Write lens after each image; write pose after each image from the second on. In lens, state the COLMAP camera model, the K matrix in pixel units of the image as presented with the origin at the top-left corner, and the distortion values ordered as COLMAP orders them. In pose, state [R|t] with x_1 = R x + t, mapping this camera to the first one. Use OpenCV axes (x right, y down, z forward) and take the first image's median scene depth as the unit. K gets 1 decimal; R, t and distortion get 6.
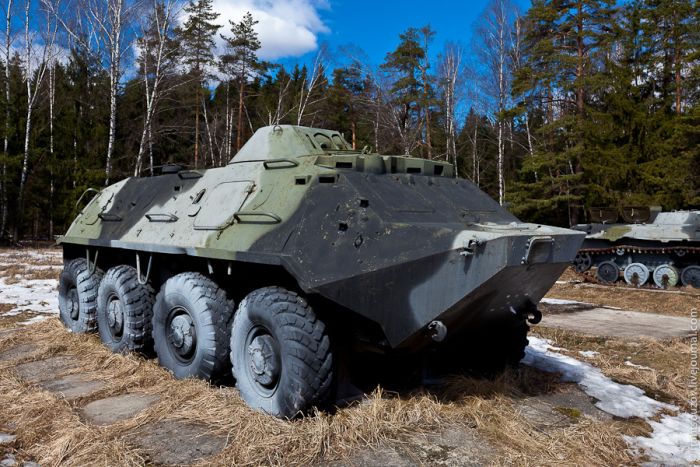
lens RADIAL K [[621.3, 0, 349.3], [0, 621.3, 233.3], [0, 0, 1]] dist [-0.020127, 0.002494]
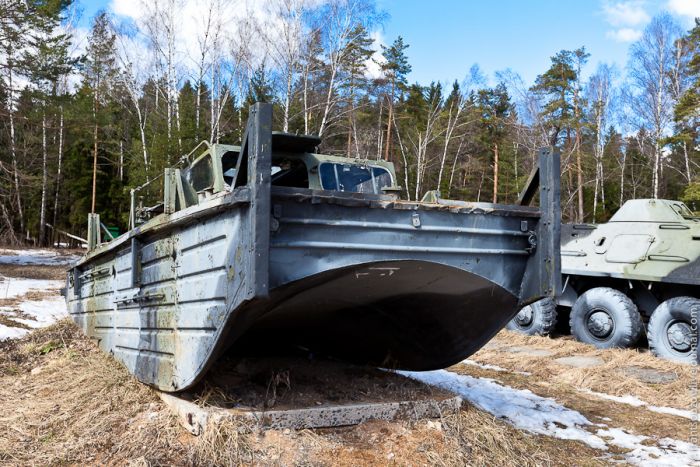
lens RADIAL K [[676.5, 0, 352.0], [0, 676.5, 235.7], [0, 0, 1]] dist [0.006308, 0.000000]
pose [[0.990657, 0.026021, -0.133870, -0.087458], [-0.029115, 0.999351, -0.021204, -0.002331], [0.133232, 0.024903, 0.990772, -0.116872]]
